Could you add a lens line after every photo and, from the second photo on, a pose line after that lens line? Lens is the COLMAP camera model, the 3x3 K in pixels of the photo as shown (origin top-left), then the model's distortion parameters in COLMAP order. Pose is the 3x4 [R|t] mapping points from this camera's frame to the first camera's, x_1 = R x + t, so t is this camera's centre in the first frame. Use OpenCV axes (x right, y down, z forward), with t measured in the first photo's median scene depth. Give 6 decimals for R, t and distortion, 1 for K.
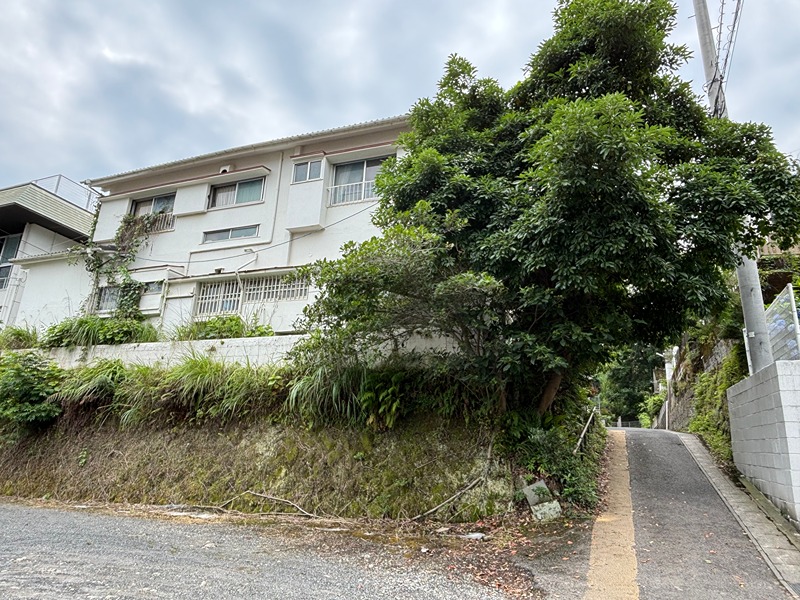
lens RADIAL K [[528.1, 0, 400.0], [0, 528.1, 300.0], [0, 0, 1]] dist [0.016597, -0.003528]
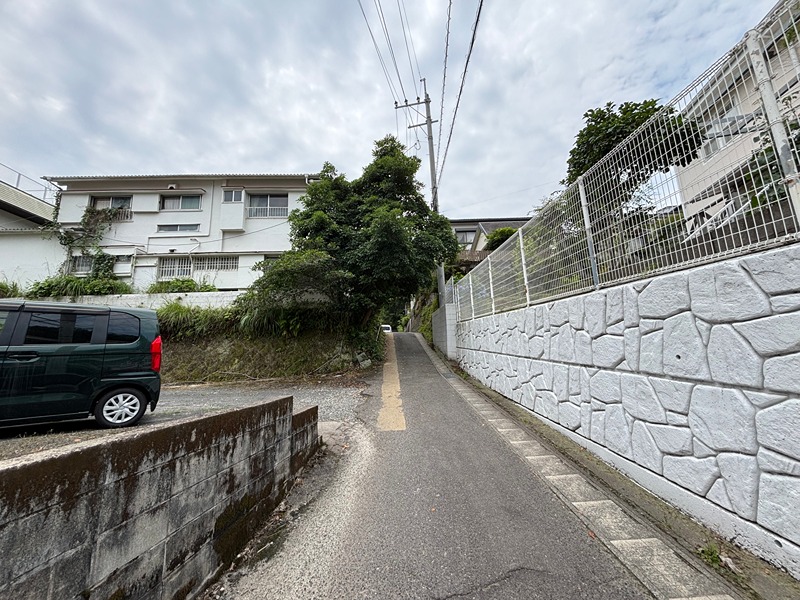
lens RADIAL K [[320.5, 0, 401.3], [0, 320.5, 297.4], [0, 0, 1]] dist [-0.001881, 0.002943]
pose [[0.908352, -0.004682, 0.418180, -0.116671], [-0.042333, 0.993772, 0.103079, -0.045607], [-0.416058, -0.111335, 0.902496, -0.233112]]
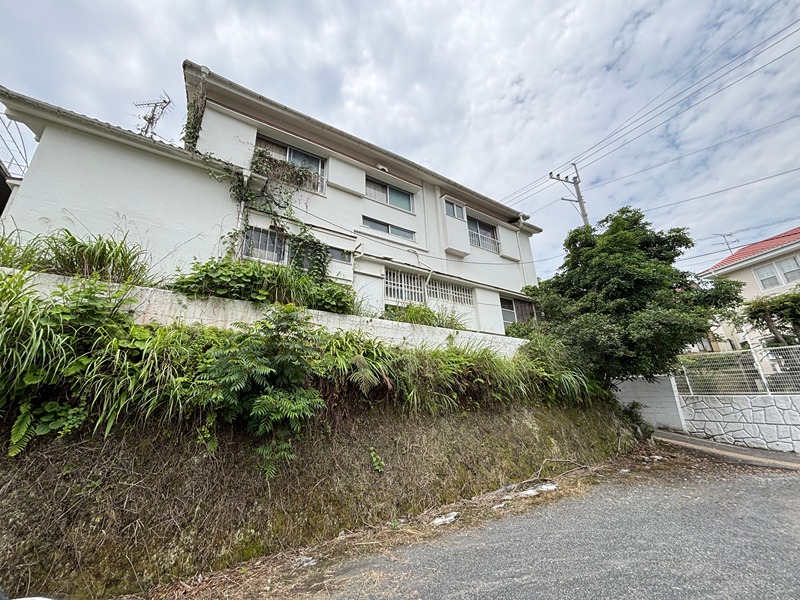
lens RADIAL K [[320.5, 0, 401.3], [0, 320.5, 297.4], [0, 0, 1]] dist [-0.001881, 0.002943]
pose [[0.584803, 0.215767, 0.781953, -0.851150], [-0.184314, 0.974106, -0.130946, 0.103490], [-0.789958, -0.067547, 0.609428, 0.602318]]
